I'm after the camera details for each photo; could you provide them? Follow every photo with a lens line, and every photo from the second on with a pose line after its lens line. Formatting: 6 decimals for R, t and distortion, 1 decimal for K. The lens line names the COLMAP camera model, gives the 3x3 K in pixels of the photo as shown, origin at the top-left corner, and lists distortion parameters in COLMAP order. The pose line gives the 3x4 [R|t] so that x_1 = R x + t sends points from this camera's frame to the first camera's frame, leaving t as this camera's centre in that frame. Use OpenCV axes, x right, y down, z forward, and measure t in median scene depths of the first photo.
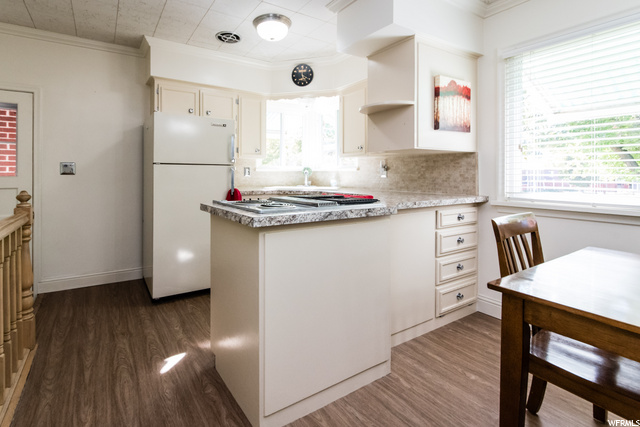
lens RADIAL K [[346.3, 0, 388.9], [0, 346.3, 175.3], [0, 0, 1]] dist [0.002565, 0.000003]
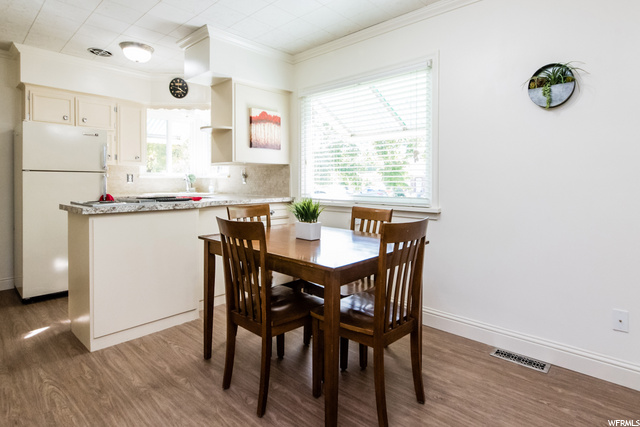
lens RADIAL K [[330.1, 0, 323.0], [0, 330.1, 185.3], [0, 0, 1]] dist [0.001455, 0.000357]
pose [[0.991006, 0.000378, 0.133816, 0.099449], [-0.001626, 0.999956, 0.009220, 0.000795], [-0.133806, -0.009354, 0.990963, -0.128046]]
